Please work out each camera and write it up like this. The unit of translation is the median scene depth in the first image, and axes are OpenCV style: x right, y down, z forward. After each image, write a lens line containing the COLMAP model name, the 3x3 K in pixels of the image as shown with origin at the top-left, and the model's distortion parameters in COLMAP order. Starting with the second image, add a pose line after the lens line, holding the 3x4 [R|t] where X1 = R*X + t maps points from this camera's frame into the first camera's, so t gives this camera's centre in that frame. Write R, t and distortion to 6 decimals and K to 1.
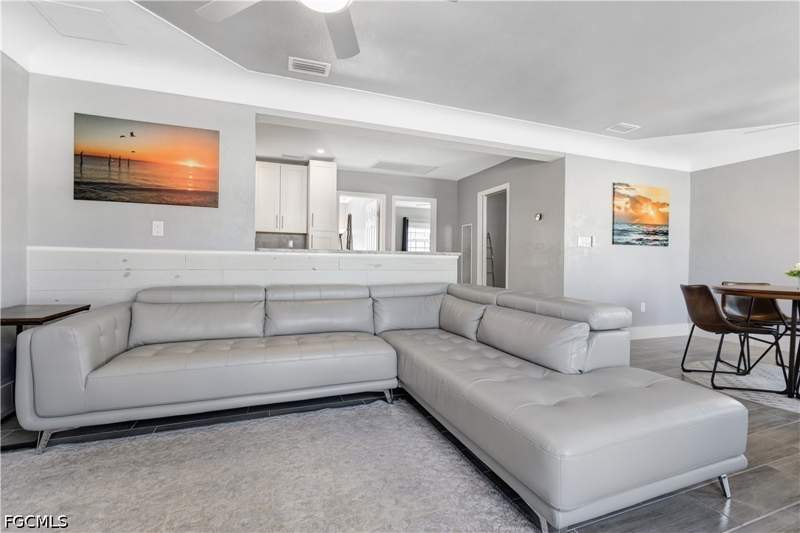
lens RADIAL K [[360.2, 0, 399.2], [0, 360.2, 264.0], [0, 0, 1]] dist [-0.001128, -0.000749]
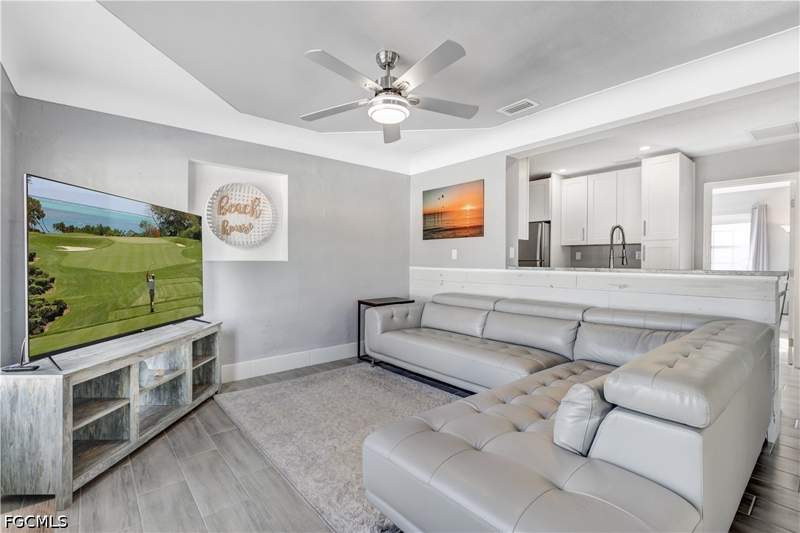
lens RADIAL K [[369.0, 0, 400.0], [0, 369.0, 266.5], [0, 0, 1]] dist [0.000056, -0.000159]
pose [[0.336770, 0.005133, -0.941573, 0.730911], [-0.006585, 0.999974, 0.003096, -0.051759], [0.941564, 0.005158, 0.336795, 0.270667]]
